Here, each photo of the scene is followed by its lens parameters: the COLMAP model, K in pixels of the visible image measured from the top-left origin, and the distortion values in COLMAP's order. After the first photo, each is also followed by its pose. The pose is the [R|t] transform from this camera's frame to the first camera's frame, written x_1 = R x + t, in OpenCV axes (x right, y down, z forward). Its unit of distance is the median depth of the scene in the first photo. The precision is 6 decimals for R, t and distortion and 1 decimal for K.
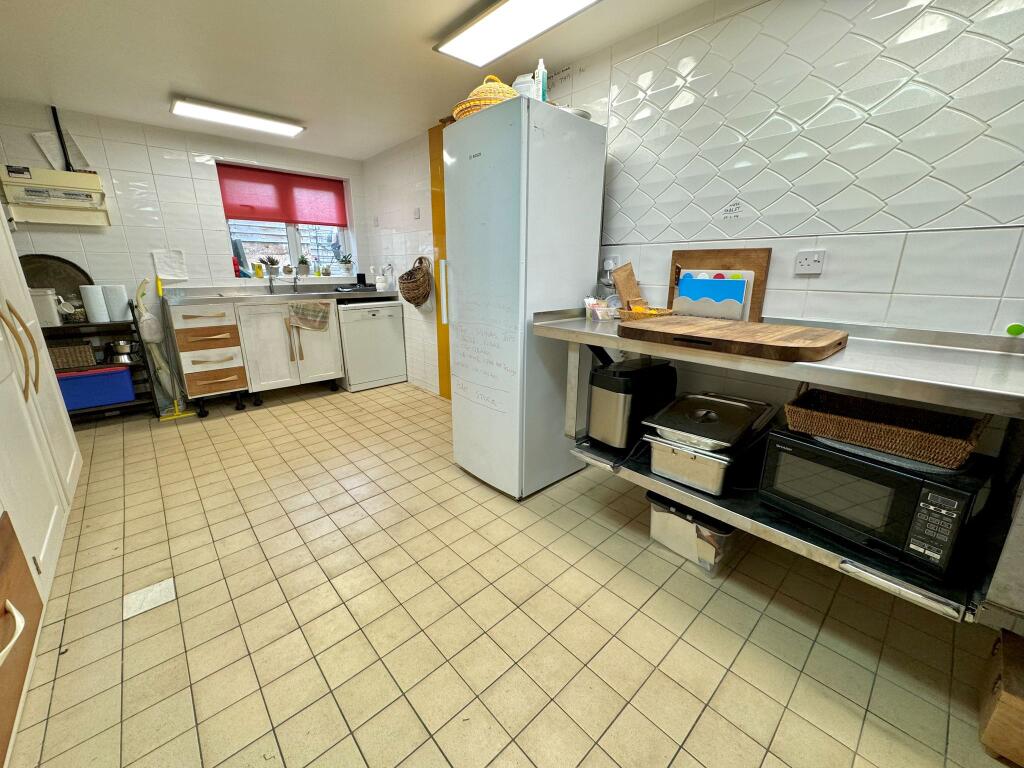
lens RADIAL K [[408.8, 0, 512.0], [0, 408.8, 384.0], [0, 0, 1]] dist [-0.002650, 0.000123]
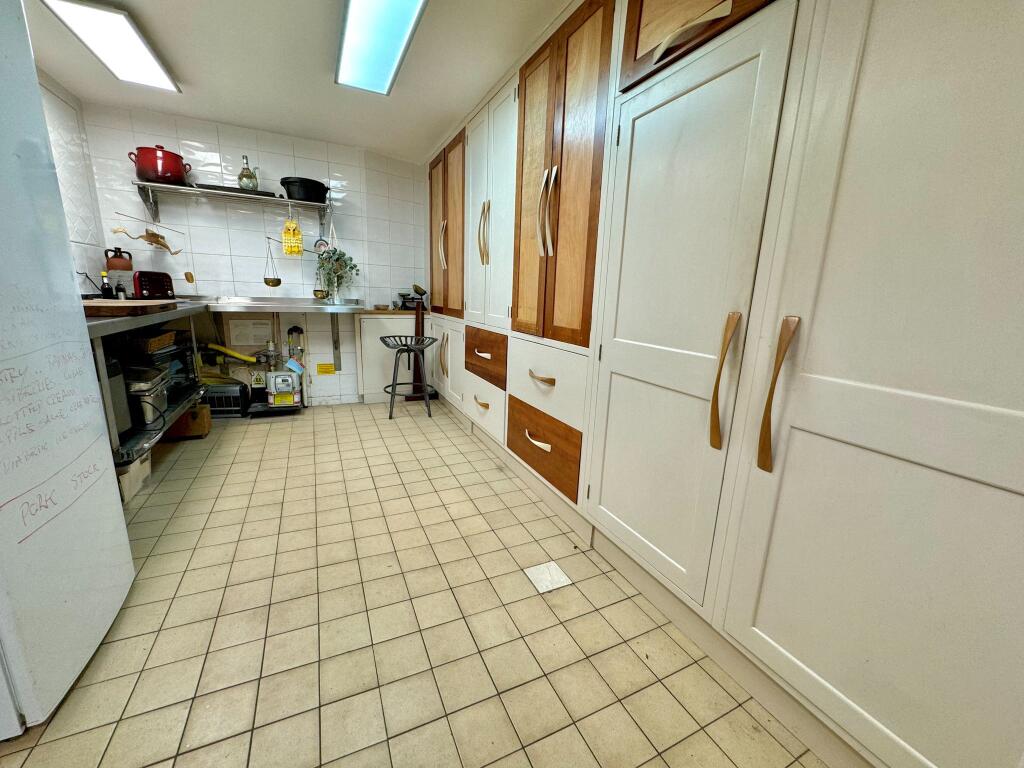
lens RADIAL K [[408.8, 0, 512.0], [0, 408.8, 384.0], [0, 0, 1]] dist [-0.002650, 0.000123]
pose [[-0.958139, -0.093022, 0.270769, -0.953975], [0.044324, 0.886148, 0.461279, -0.385296], [-0.282851, 0.453971, -0.844930, 1.556280]]
